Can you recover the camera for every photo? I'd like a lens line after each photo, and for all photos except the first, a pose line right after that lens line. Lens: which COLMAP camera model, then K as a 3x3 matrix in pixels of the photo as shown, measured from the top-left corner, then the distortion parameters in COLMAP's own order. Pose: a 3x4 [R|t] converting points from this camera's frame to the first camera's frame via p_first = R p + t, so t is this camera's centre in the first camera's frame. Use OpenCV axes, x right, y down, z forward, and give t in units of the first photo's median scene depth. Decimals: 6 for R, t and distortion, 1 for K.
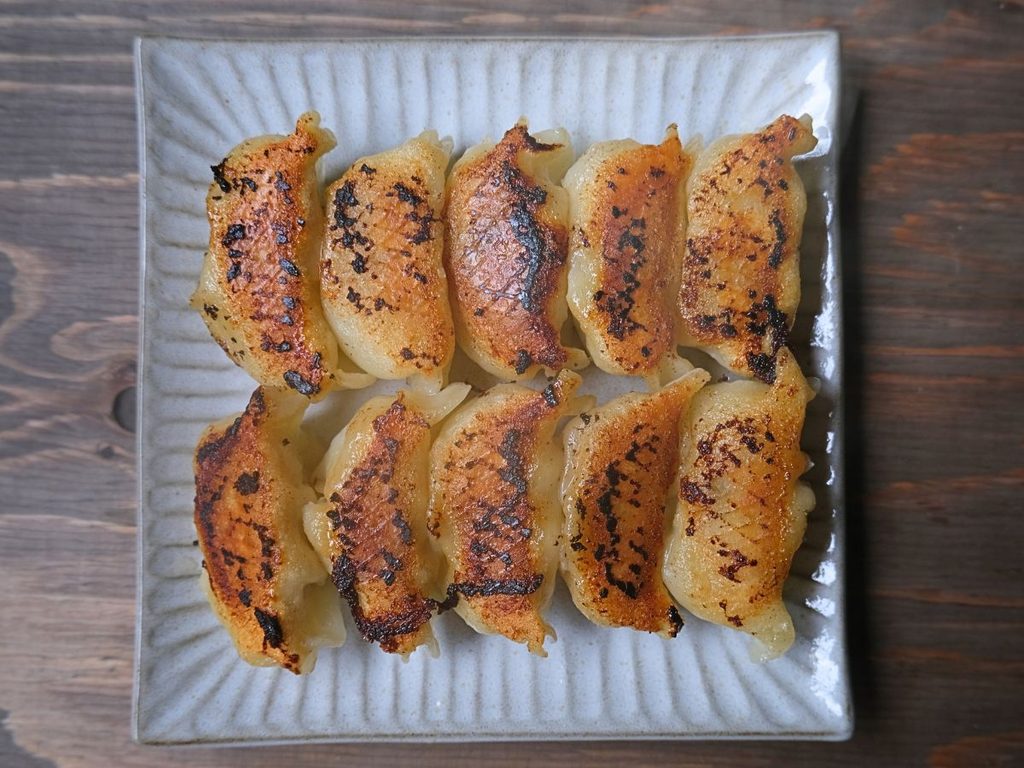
lens RADIAL K [[926.3, 0, 507.2], [0, 926.3, 406.3], [0, 0, 1]] dist [0.019267, 0.001320]
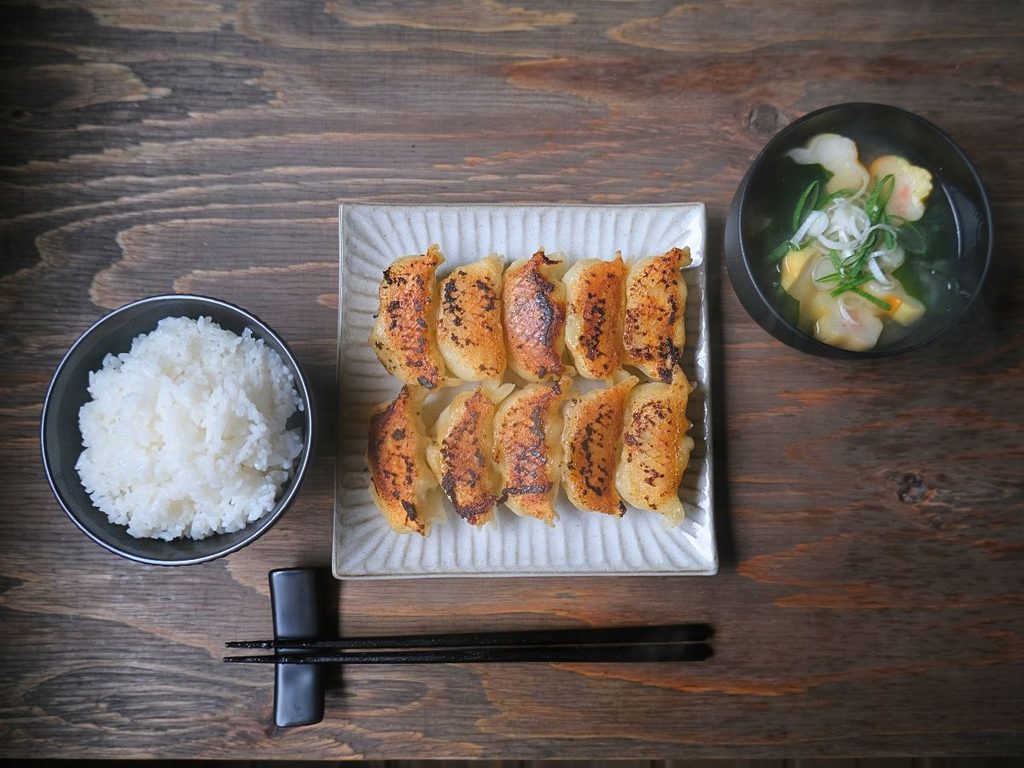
lens RADIAL K [[824.1, 0, 512.0], [0, 824.1, 384.0], [0, 0, 1]] dist [0.027357, 0.002193]
pose [[0.999894, 0.003098, 0.014200, -0.069796], [-0.002066, 0.997393, -0.072125, 0.100340], [-0.014387, 0.072088, 0.997295, -0.705006]]
